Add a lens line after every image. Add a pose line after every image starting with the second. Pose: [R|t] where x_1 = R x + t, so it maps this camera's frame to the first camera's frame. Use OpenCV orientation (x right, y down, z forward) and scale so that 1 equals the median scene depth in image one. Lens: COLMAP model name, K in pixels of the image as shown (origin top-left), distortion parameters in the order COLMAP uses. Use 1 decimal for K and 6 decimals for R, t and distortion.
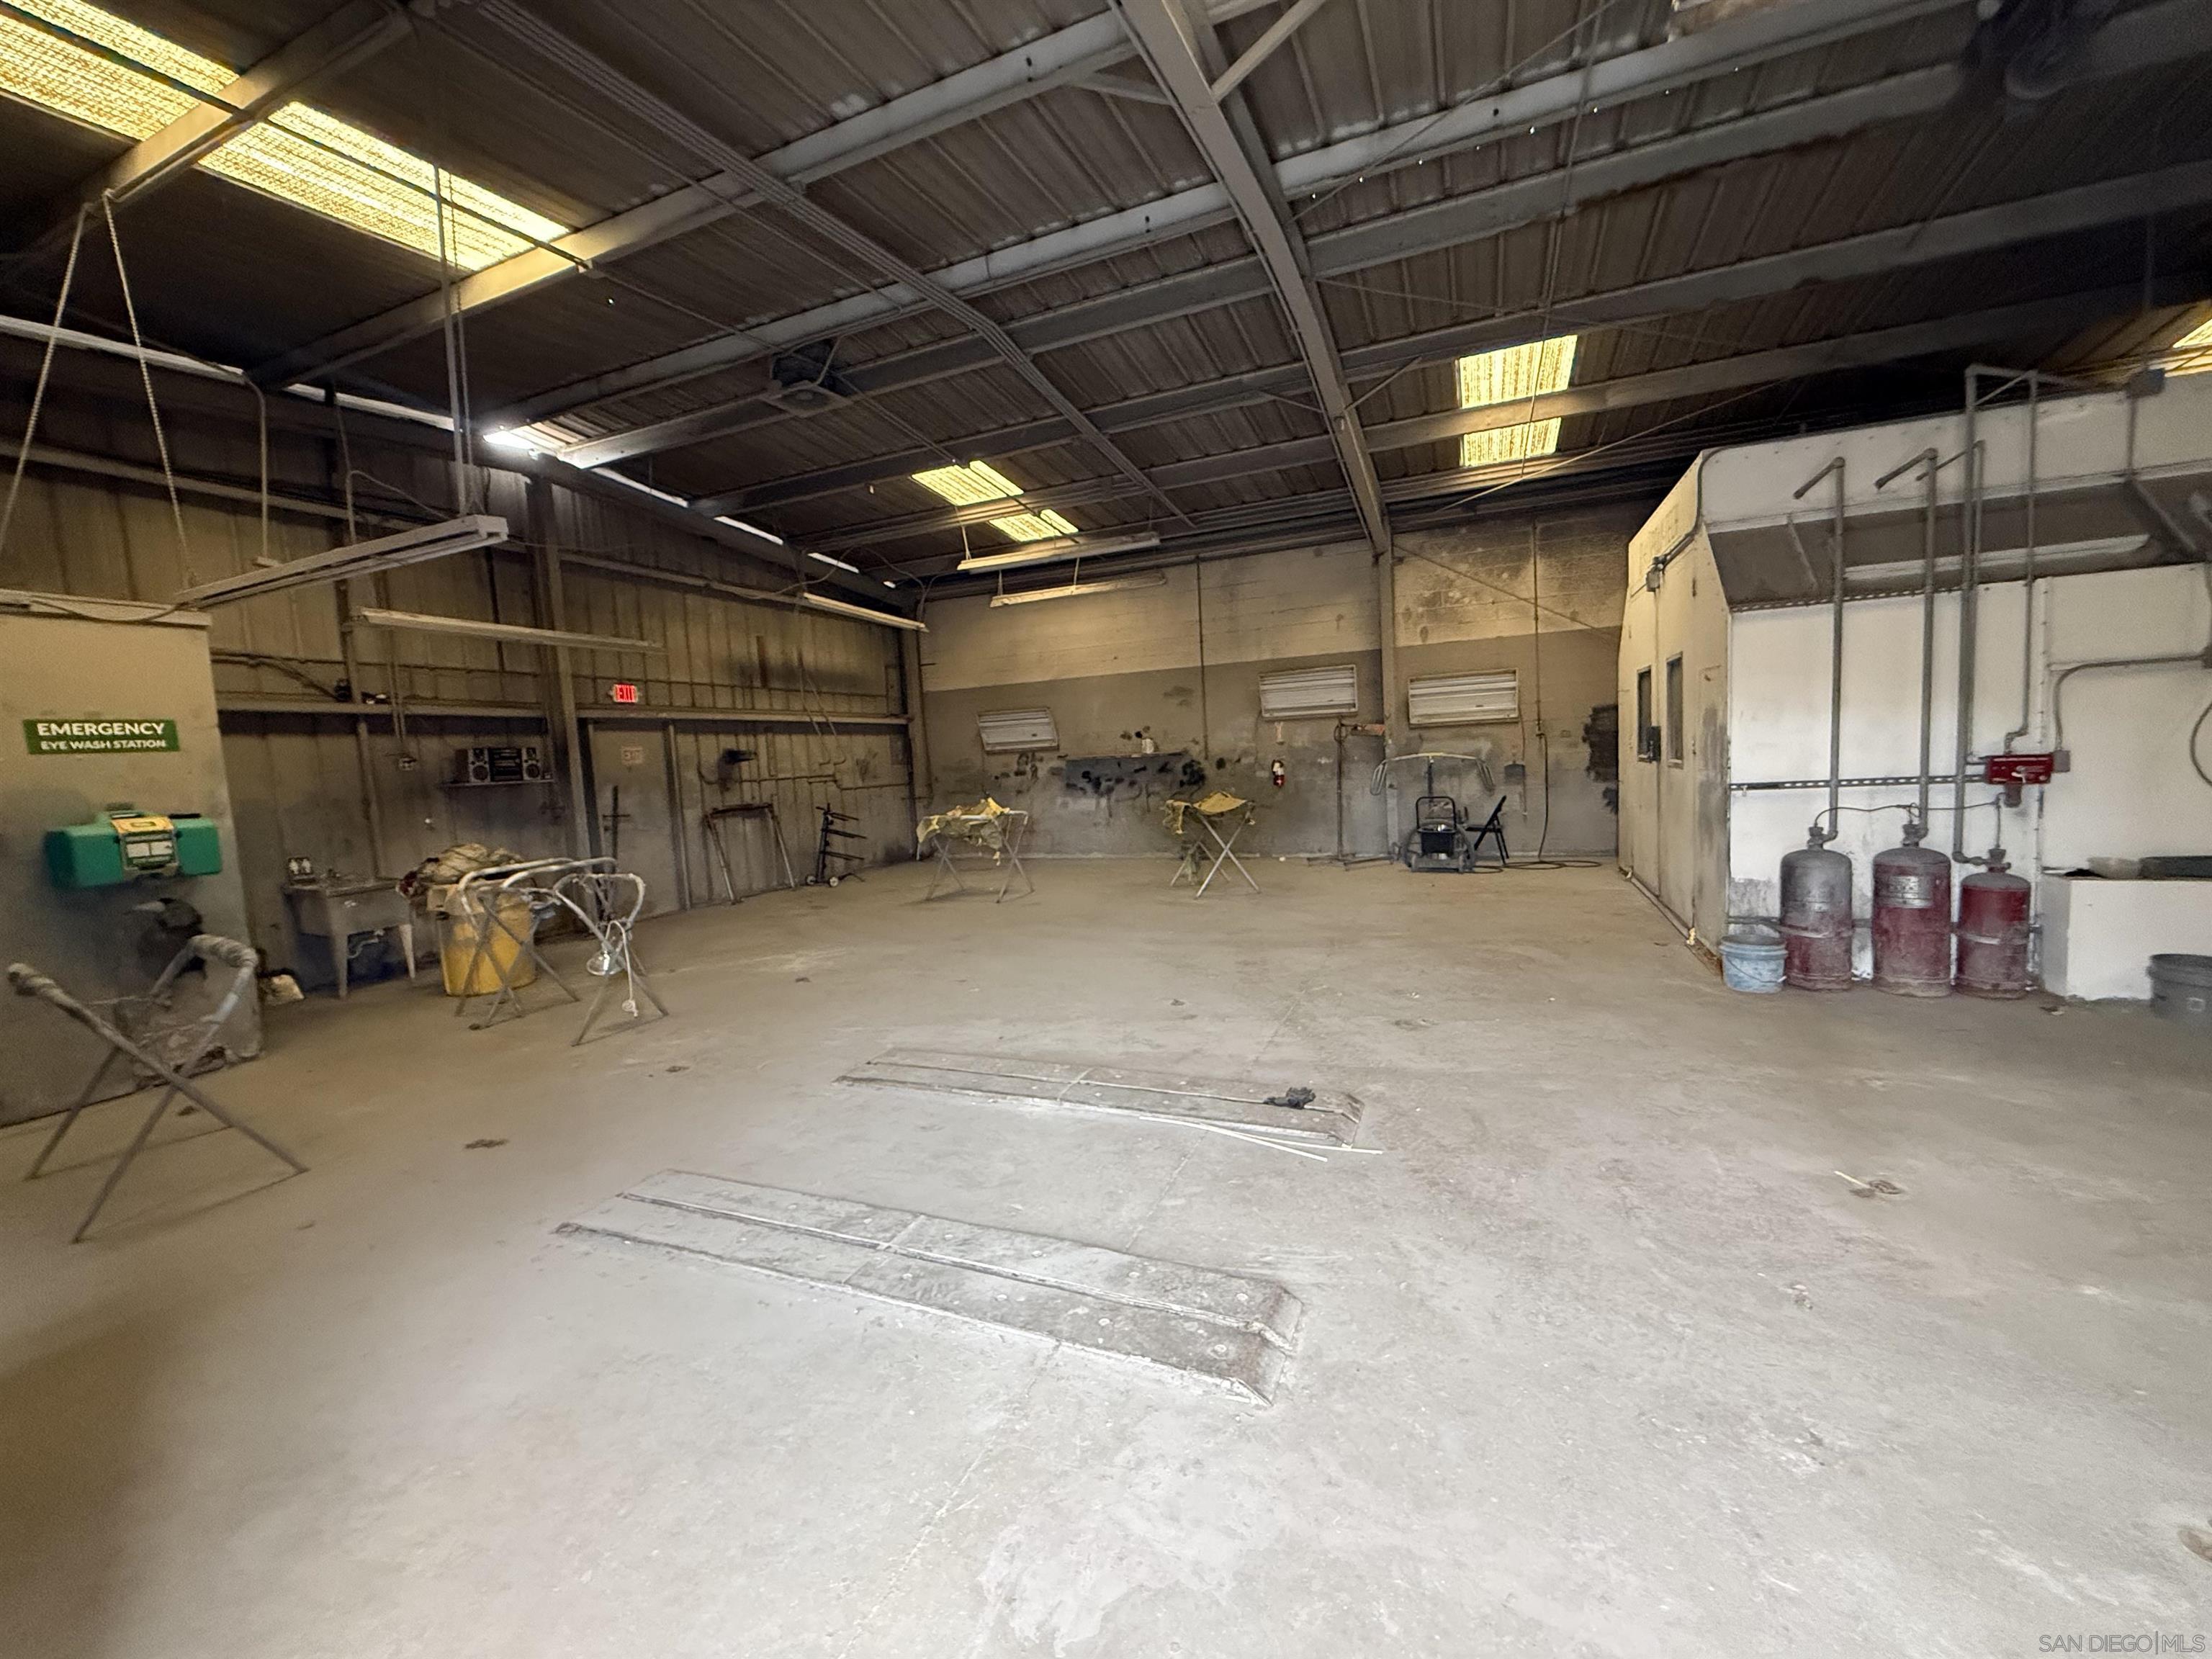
lens RADIAL K [[866.8, 0, 1102.1], [0, 866.8, 834.8], [0, 0, 1]] dist [-0.004398, -0.000389]
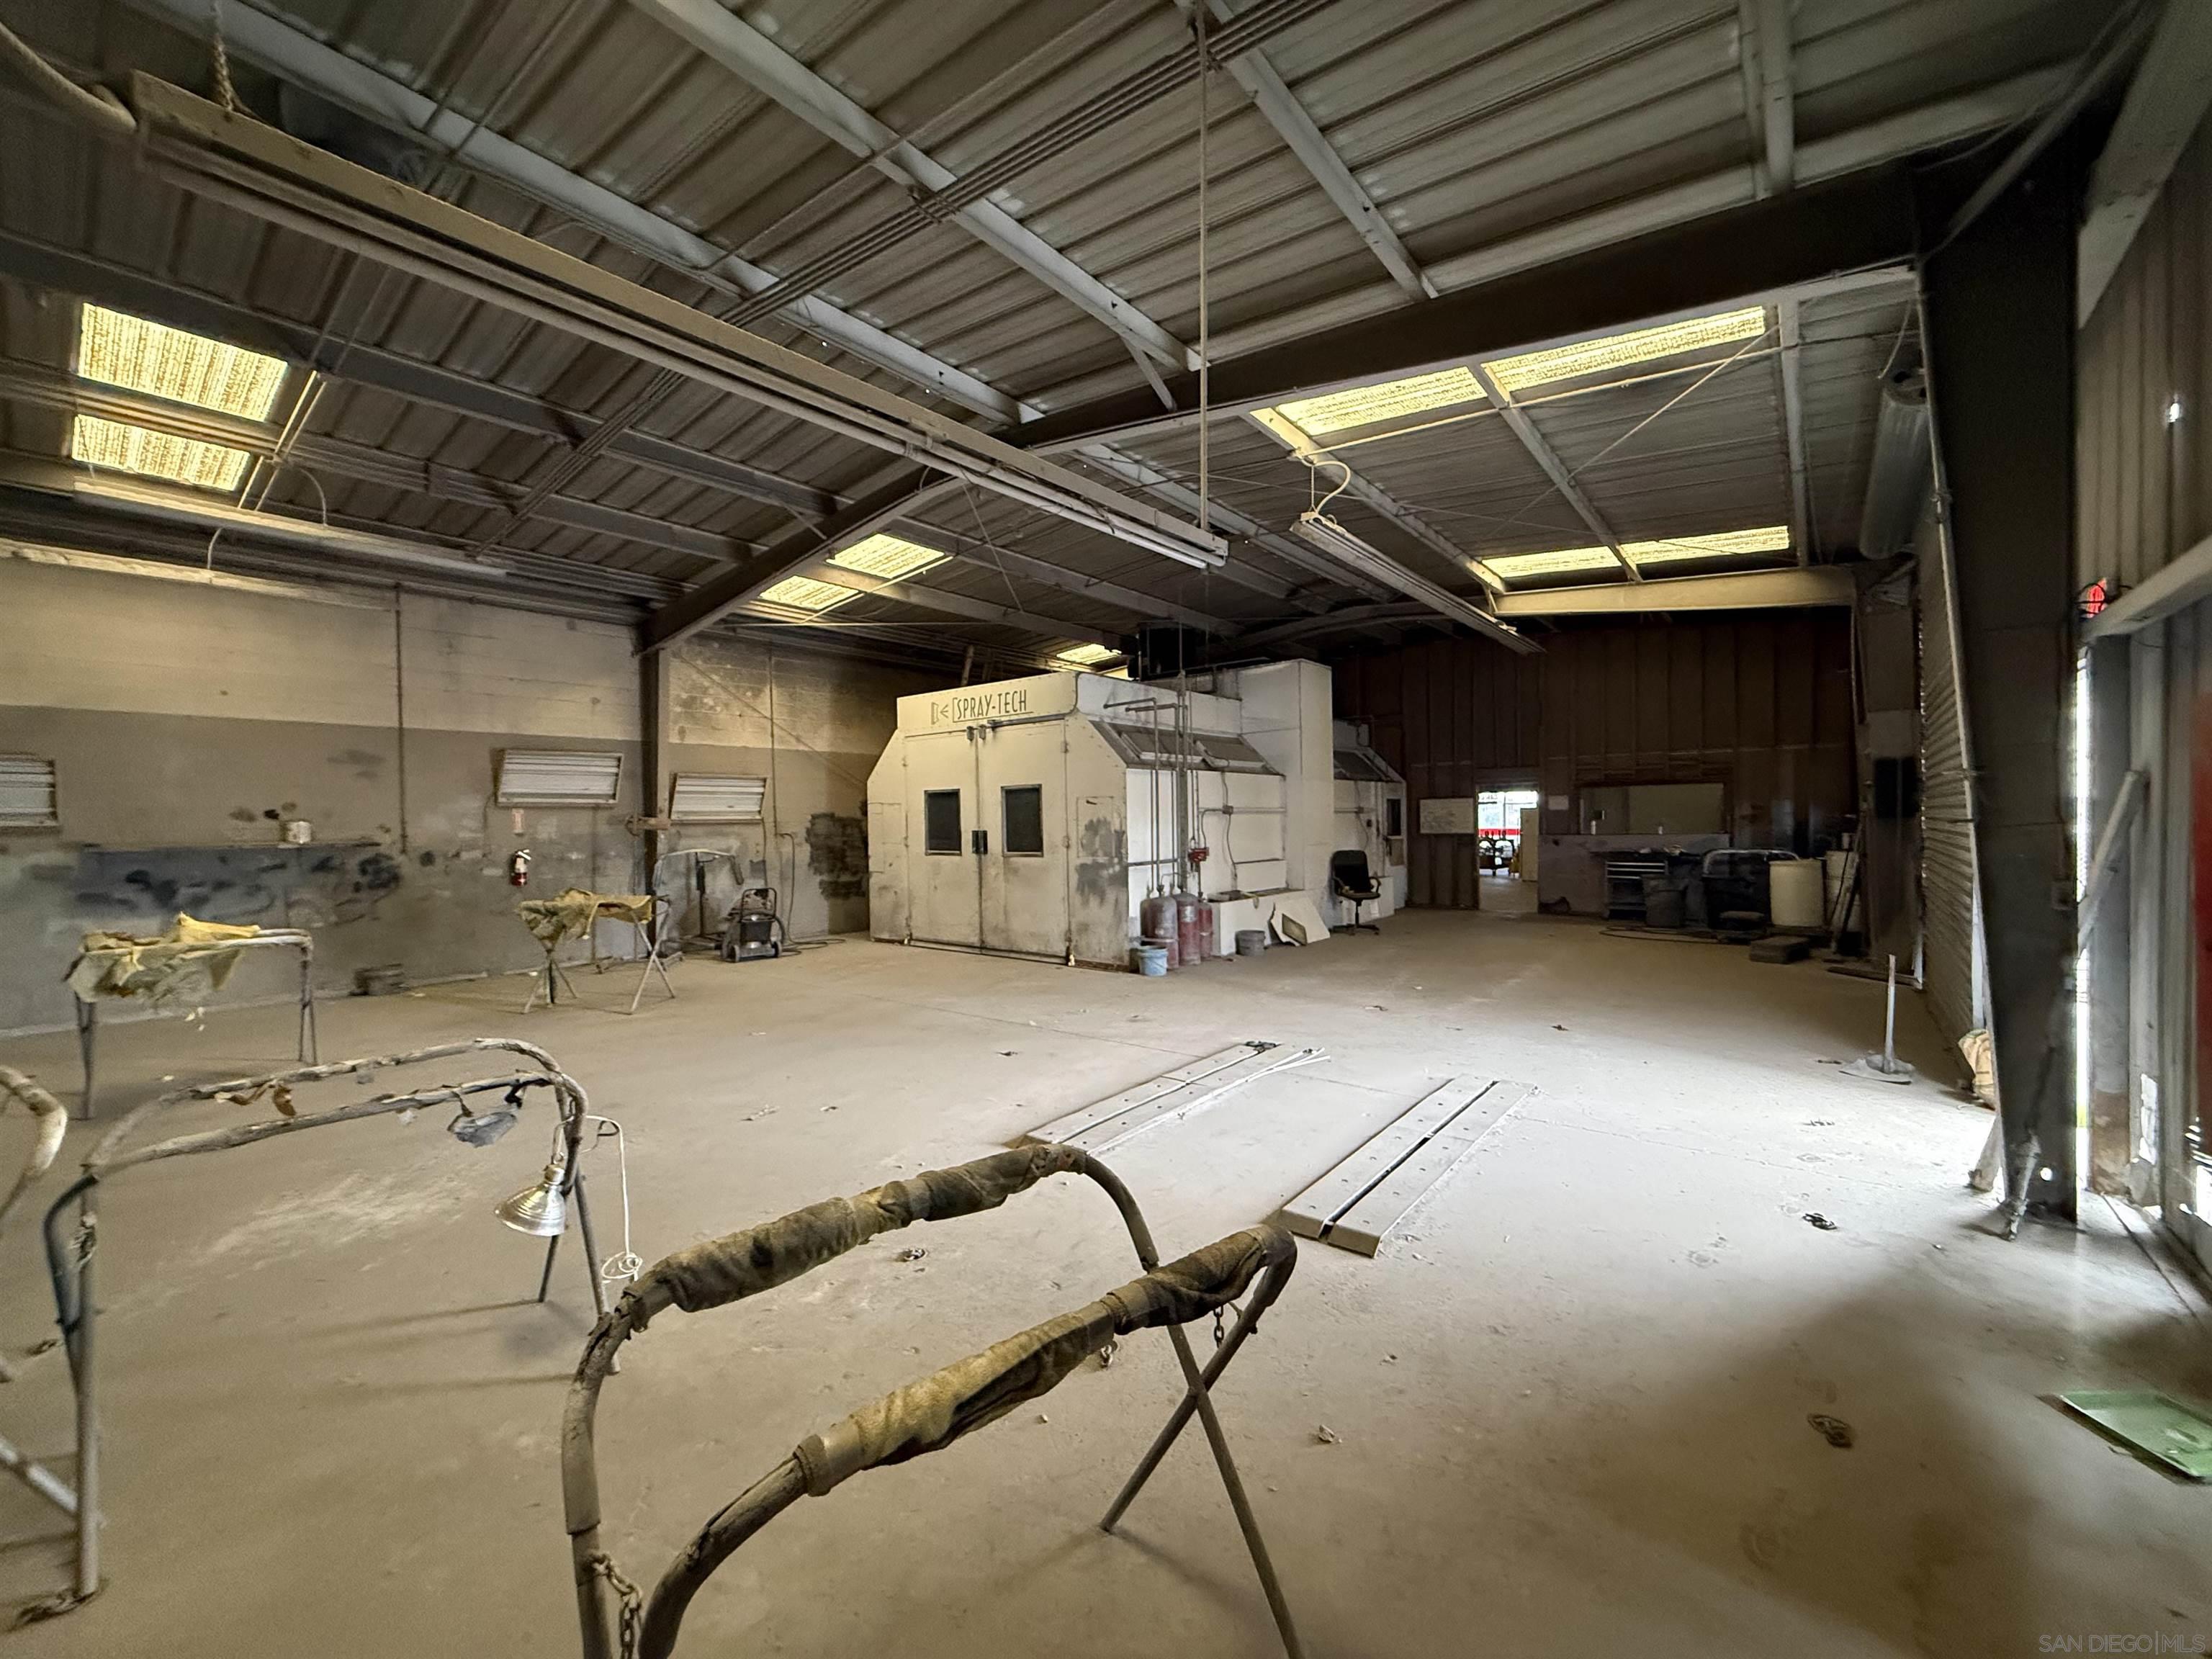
lens RADIAL K [[866.8, 0, 1102.1], [0, 866.8, 834.8], [0, 0, 1]] dist [-0.004398, -0.000389]
pose [[0.287175, 0.035699, 0.957213, -0.443500], [0.087958, 0.994100, -0.063463, -0.003992], [-0.953831, 0.102420, 0.282341, 0.241140]]
